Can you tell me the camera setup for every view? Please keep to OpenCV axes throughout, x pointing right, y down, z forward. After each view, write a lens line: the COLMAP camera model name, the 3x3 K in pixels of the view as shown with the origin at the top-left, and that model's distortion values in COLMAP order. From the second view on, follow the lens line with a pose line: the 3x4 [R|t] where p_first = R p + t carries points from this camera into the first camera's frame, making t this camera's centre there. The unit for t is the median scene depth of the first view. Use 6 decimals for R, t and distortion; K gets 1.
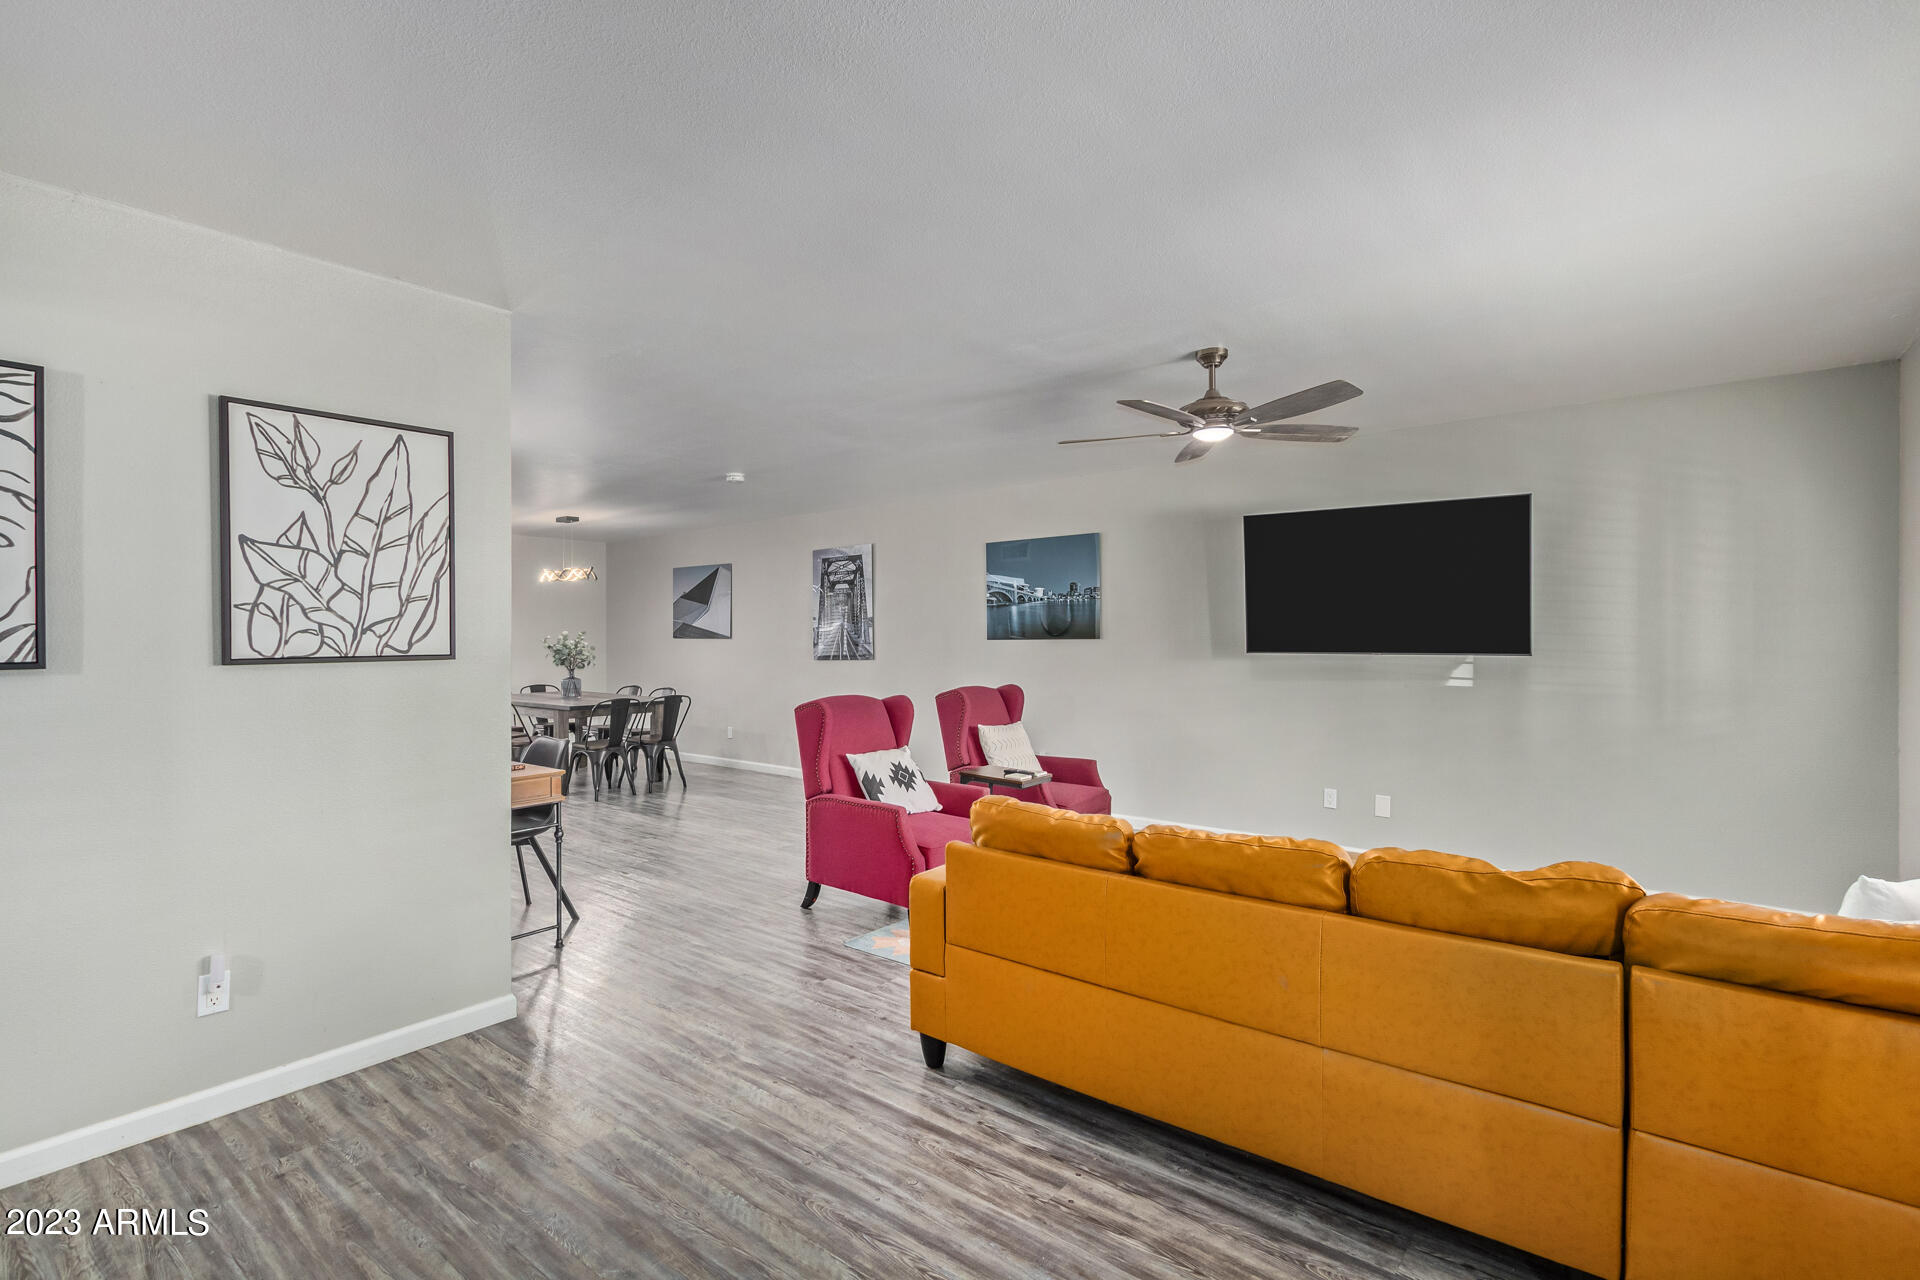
lens RADIAL K [[892.3, 0, 956.1], [0, 892.3, 636.3], [0, 0, 1]] dist [0.008390, -0.001843]
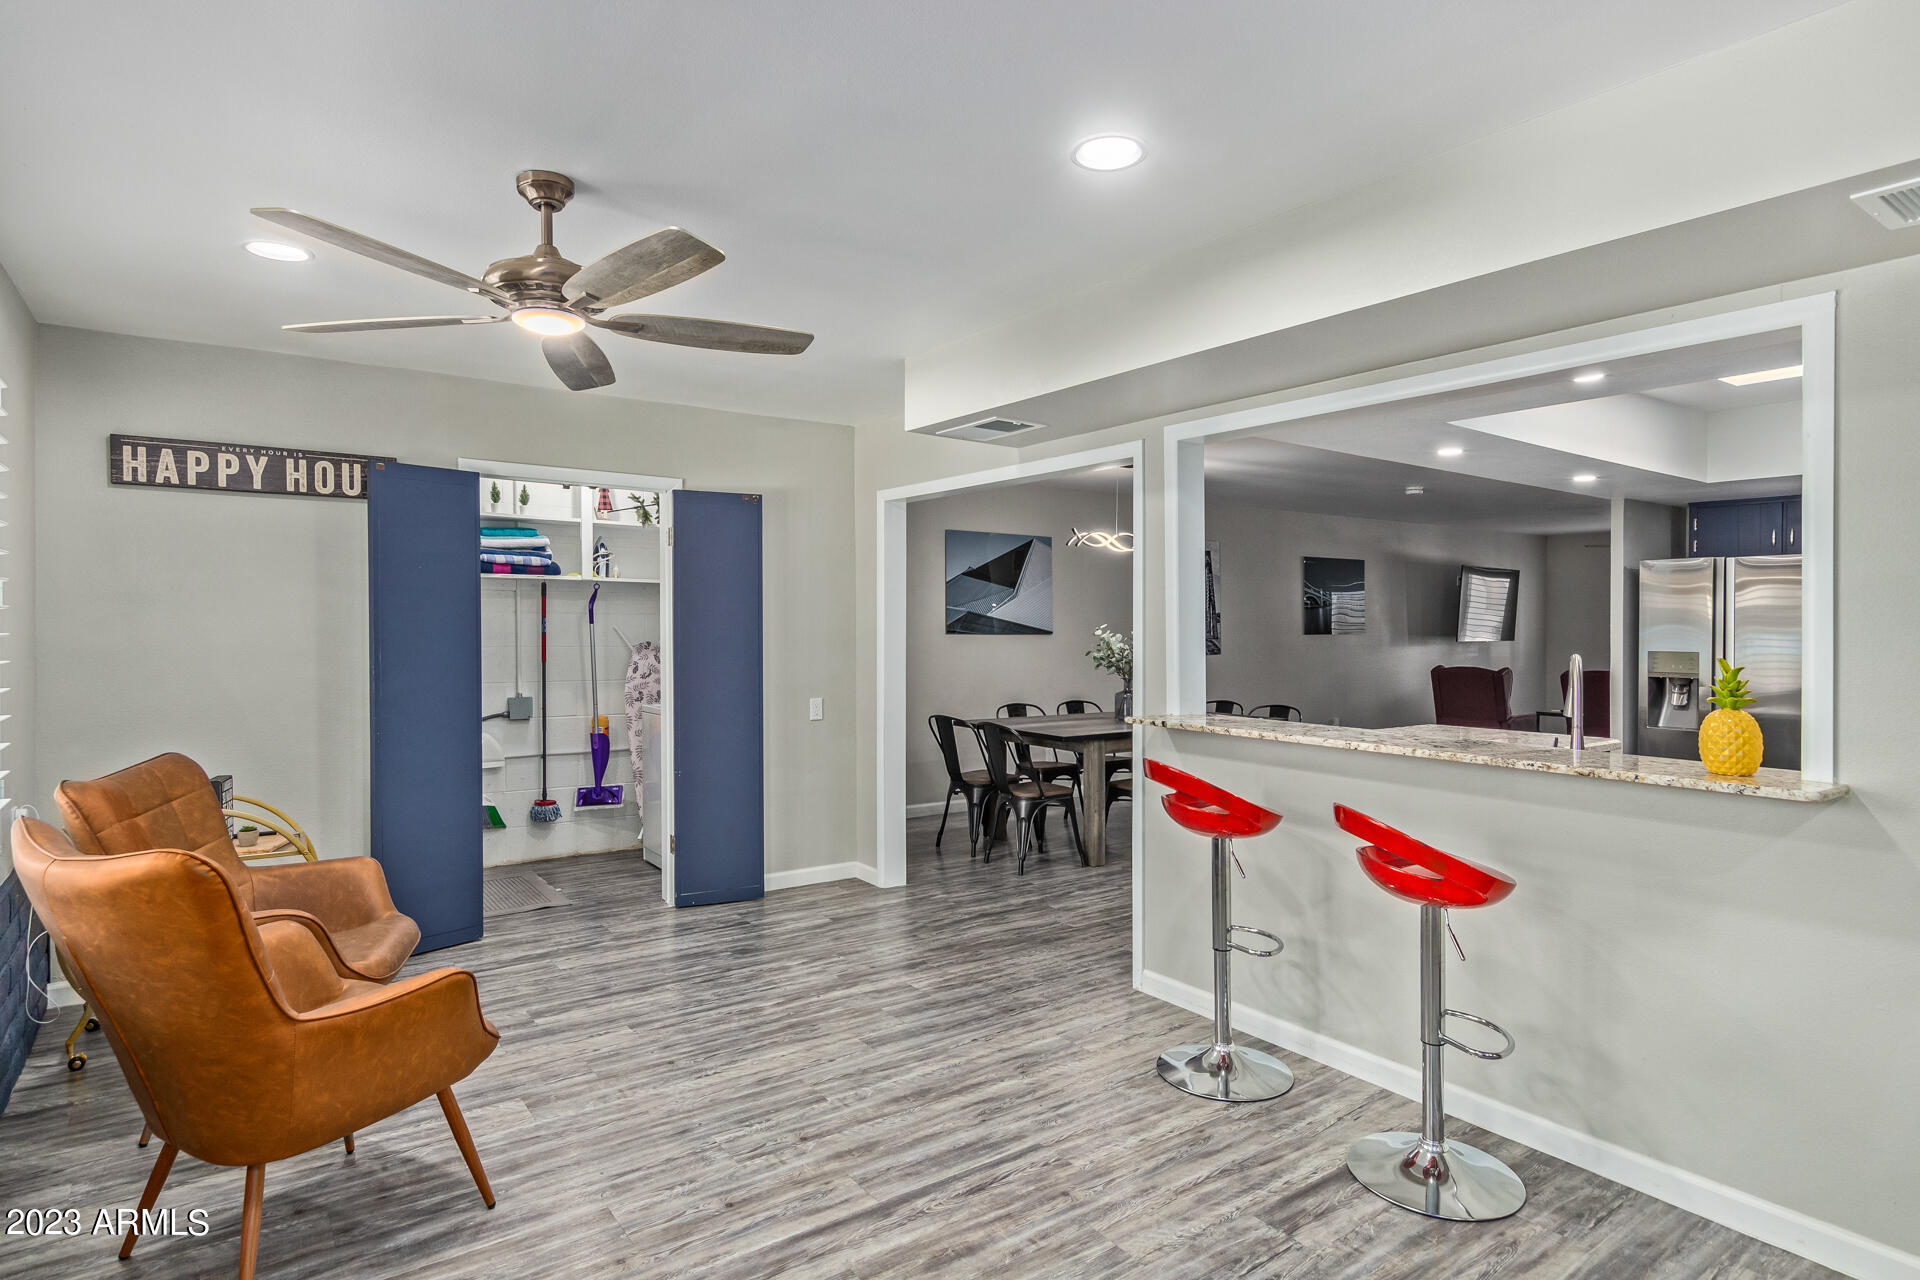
lens RADIAL K [[1059.7, 0, 960.7], [0, 1059.7, 626.6], [0, 0, 1]] dist [0.008723, 0.000382]
pose [[0.251992, 0.010218, 0.967675, -1.281734], [0.003113, 0.999931, -0.011369, 0.006496], [-0.967724, 0.005877, 0.251943, 0.939099]]
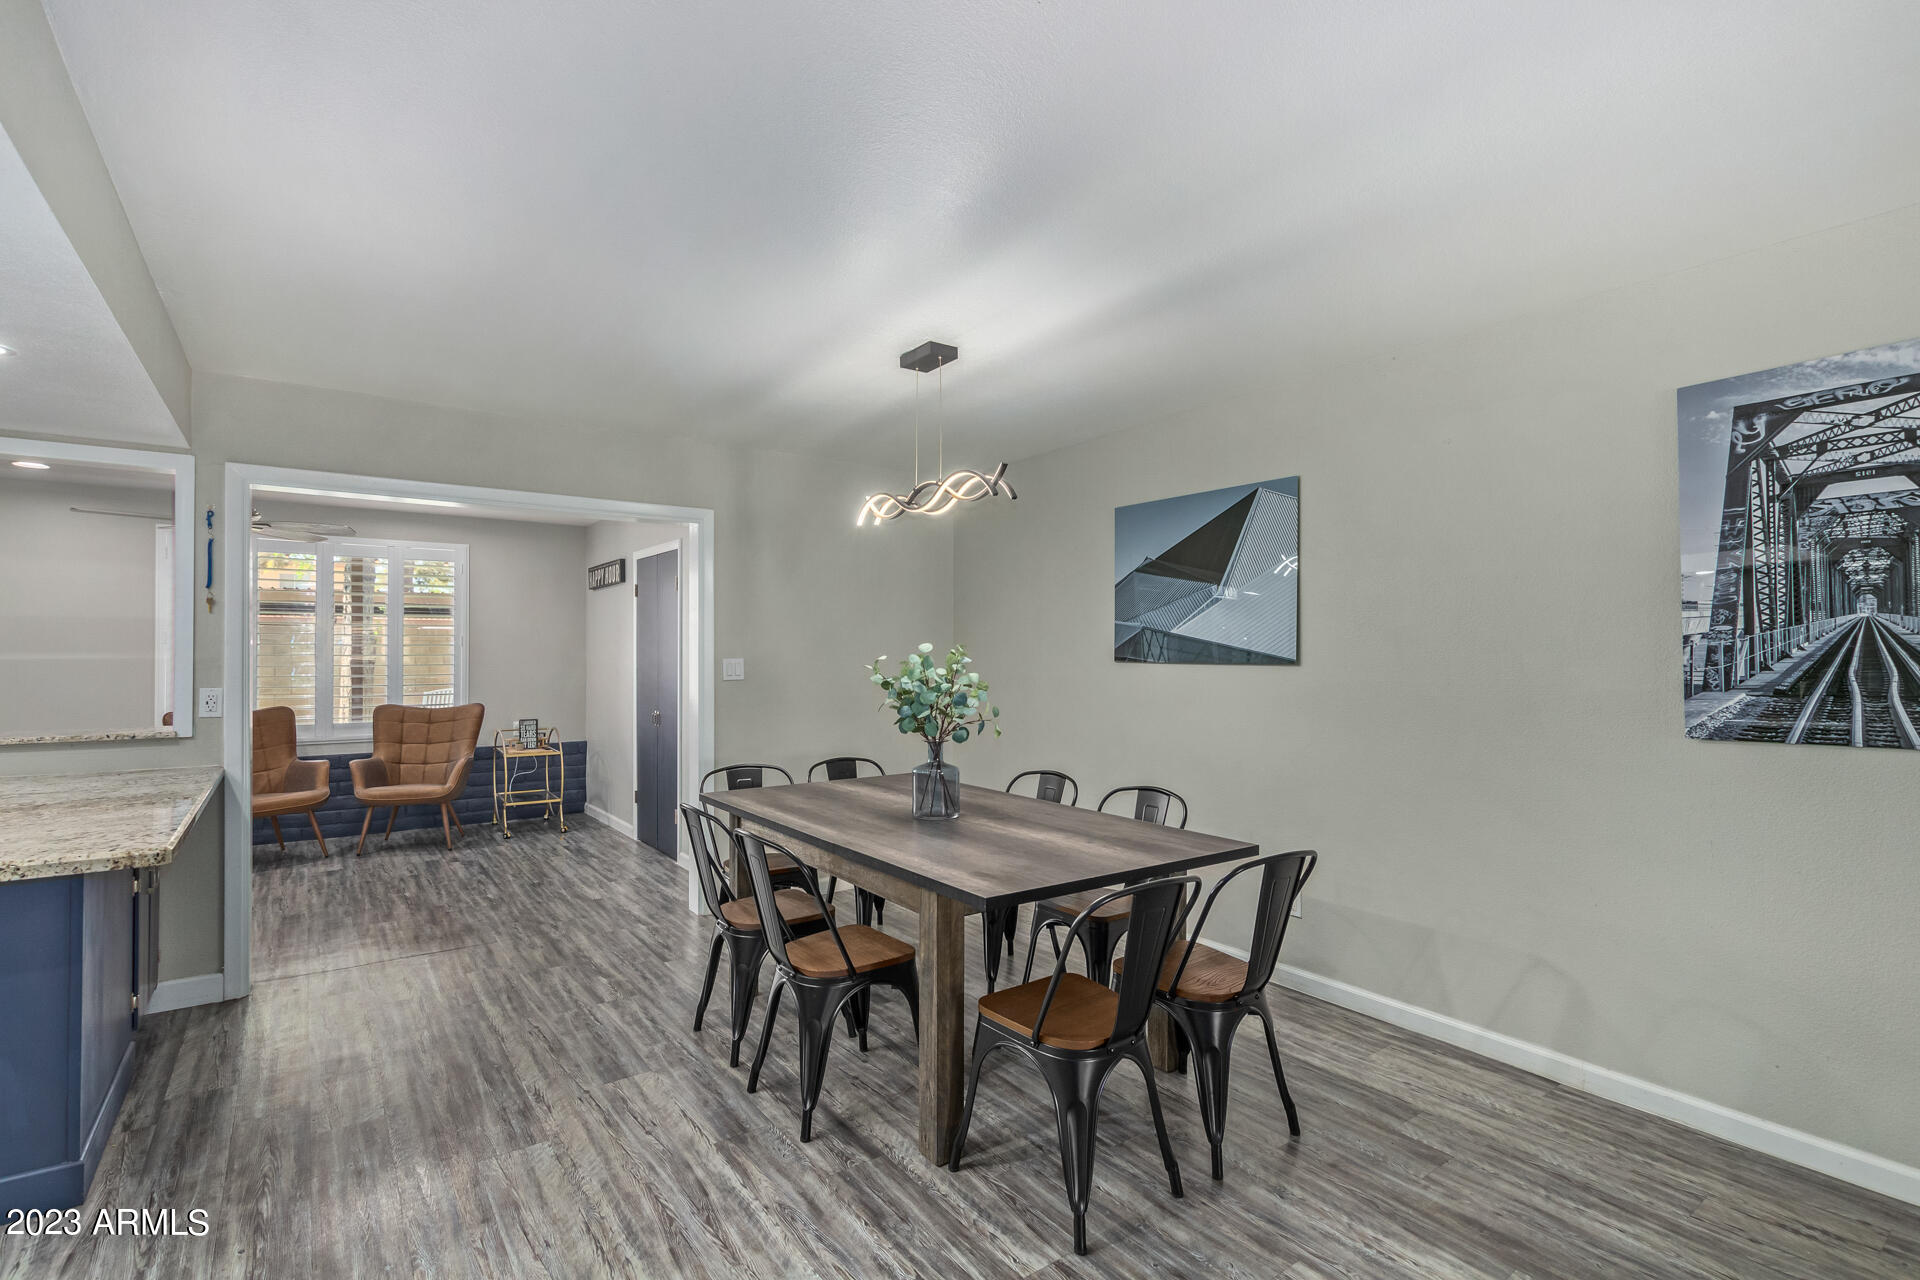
lens RADIAL K [[892.3, 0, 960.8], [0, 892.3, 651.1], [0, 0, 1]] dist [0.008390, -0.001843]
pose [[0.966482, 0.005213, -0.256682, -0.327797], [-0.006288, 0.999975, -0.003369, -0.001448], [0.256658, 0.004870, 0.966490, 0.642000]]
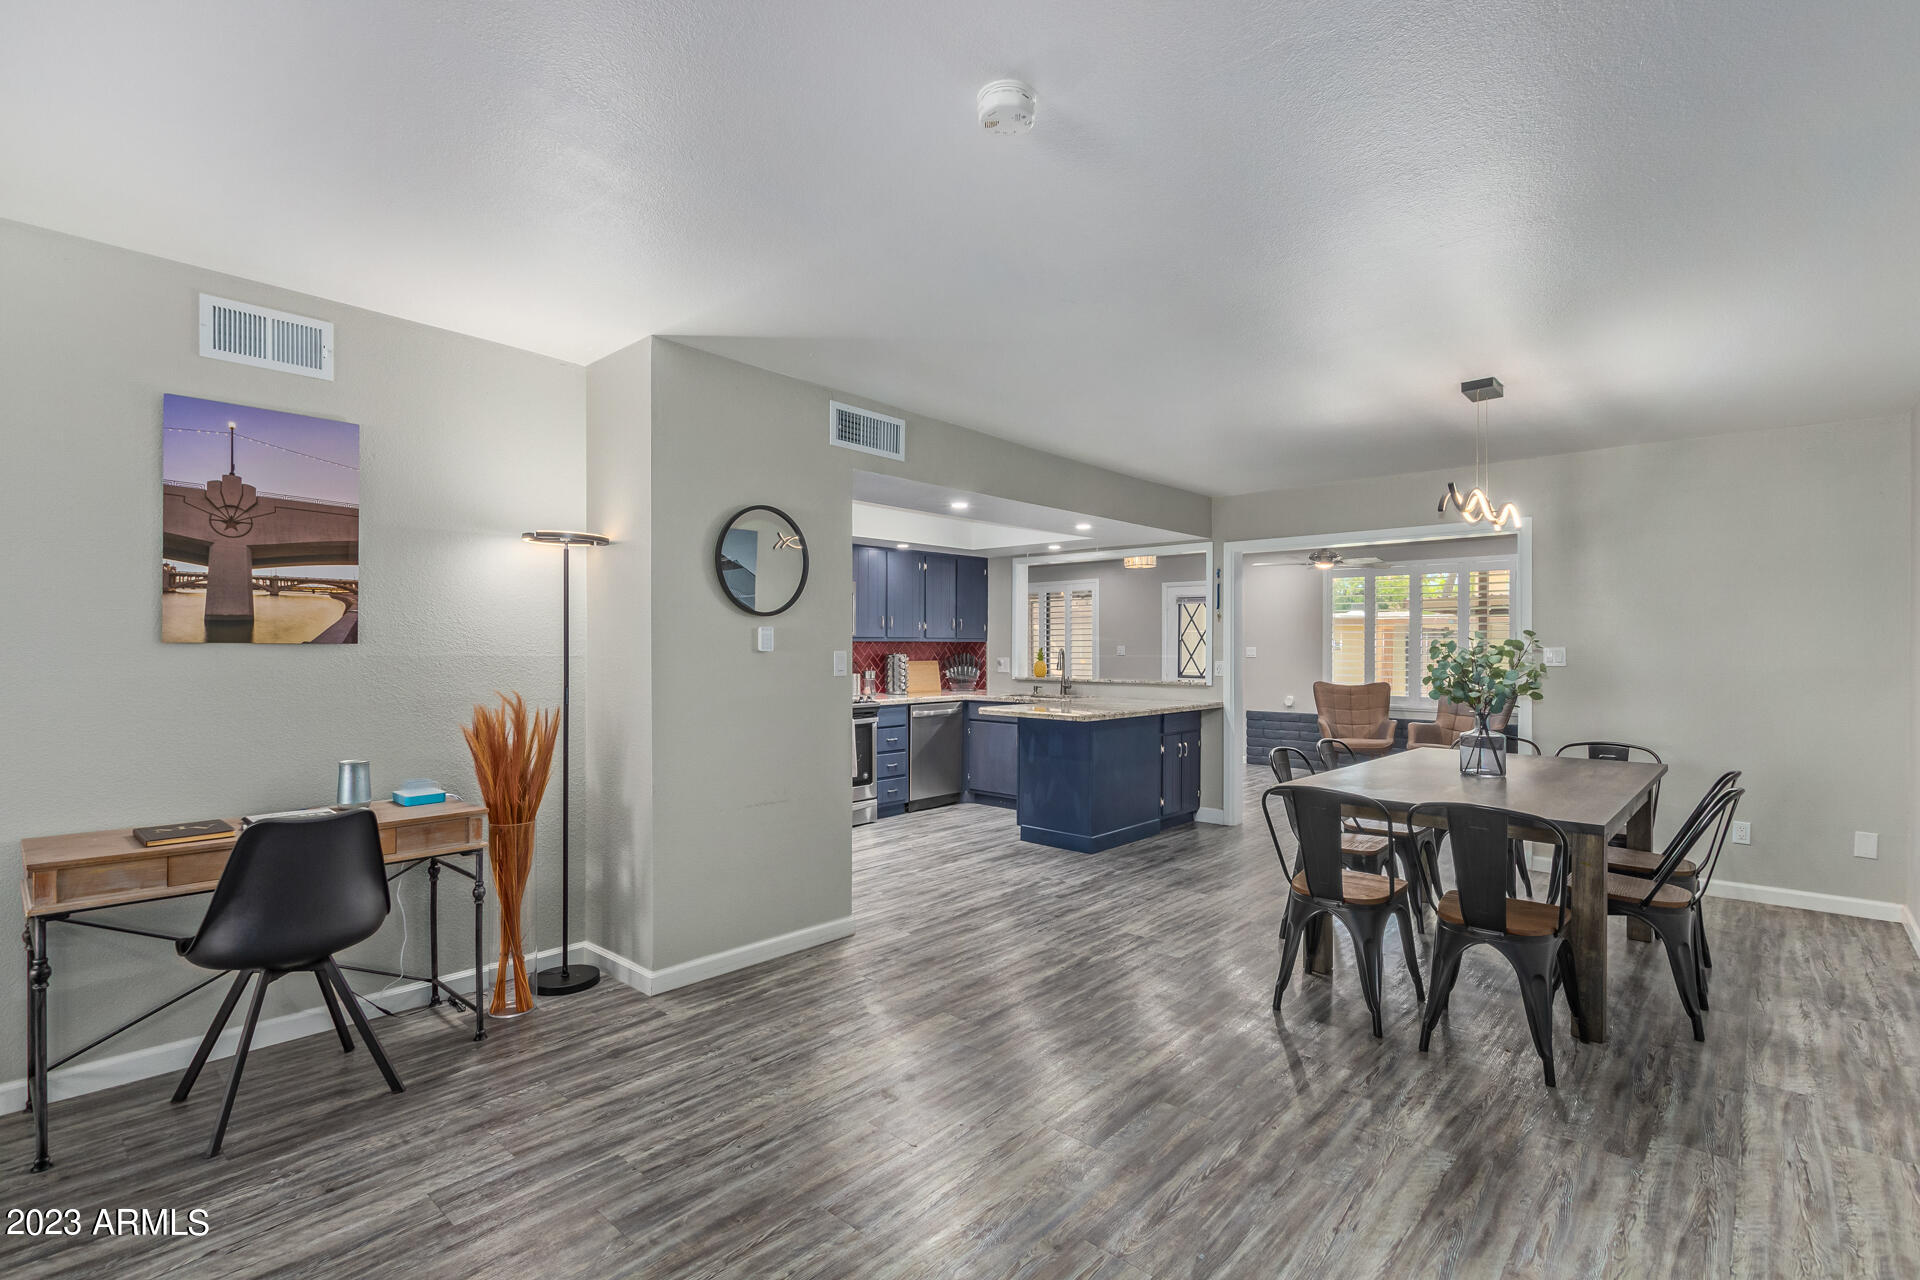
lens RADIAL K [[892.3, 0, 960.9], [0, 892.3, 655.2], [0, 0, 1]] dist [0.008390, -0.001843]
pose [[-0.064406, 0.010179, -0.997872, 0.046854], [-0.005870, 0.999927, 0.010579, 0.003806], [0.997906, 0.006539, -0.064342, 0.775952]]
